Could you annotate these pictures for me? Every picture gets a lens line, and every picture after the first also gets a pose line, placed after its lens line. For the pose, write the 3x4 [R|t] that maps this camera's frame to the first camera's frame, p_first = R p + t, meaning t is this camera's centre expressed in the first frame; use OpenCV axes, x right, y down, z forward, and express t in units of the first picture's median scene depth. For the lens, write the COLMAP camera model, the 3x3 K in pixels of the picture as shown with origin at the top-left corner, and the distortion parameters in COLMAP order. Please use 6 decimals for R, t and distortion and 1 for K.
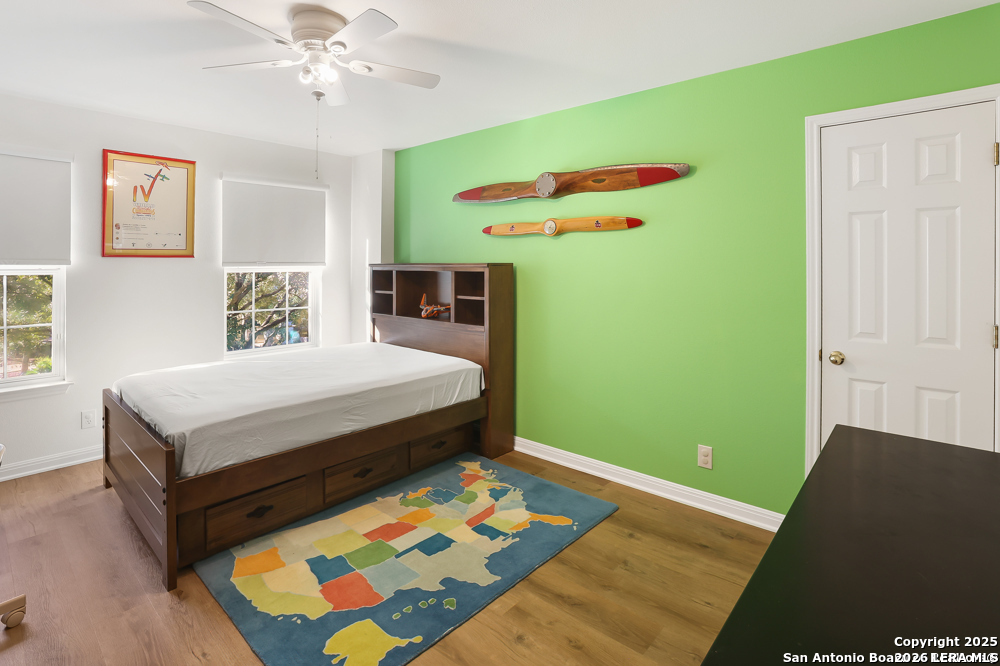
lens RADIAL K [[482.2, 0, 500.0], [0, 482.2, 333.0], [0, 0, 1]] dist [-0.003035, 0.000076]
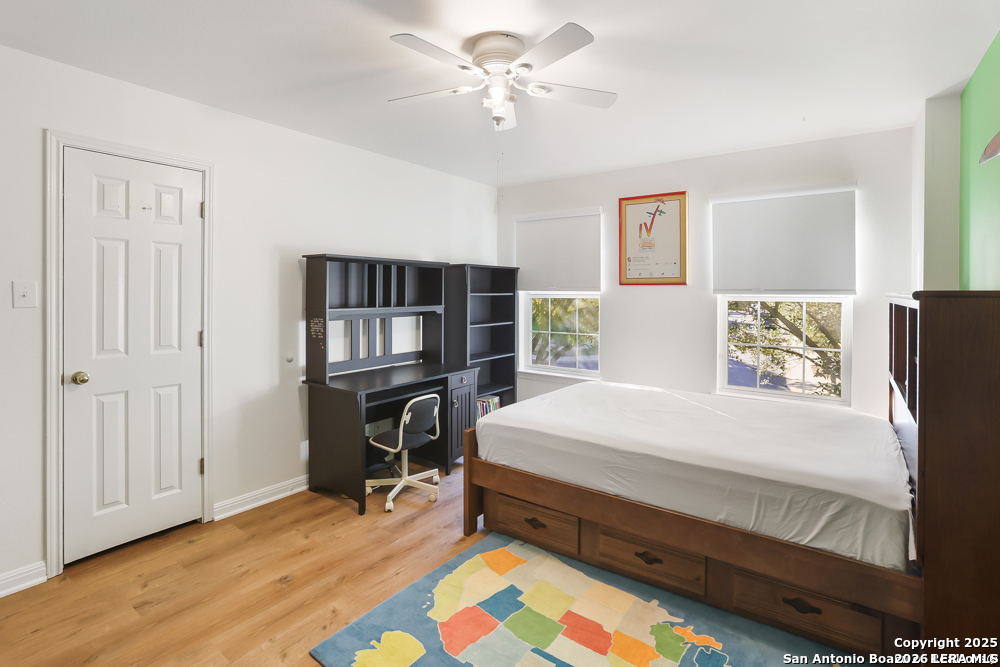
lens RADIAL K [[482.3, 0, 498.9], [0, 482.3, 338.9], [0, 0, 1]] dist [-0.025971, 0.000213]
pose [[0.107383, 0.100017, -0.989174, 0.379073], [-0.143258, 0.986101, 0.084154, -0.081210], [0.983843, 0.132670, 0.120219, 0.561770]]
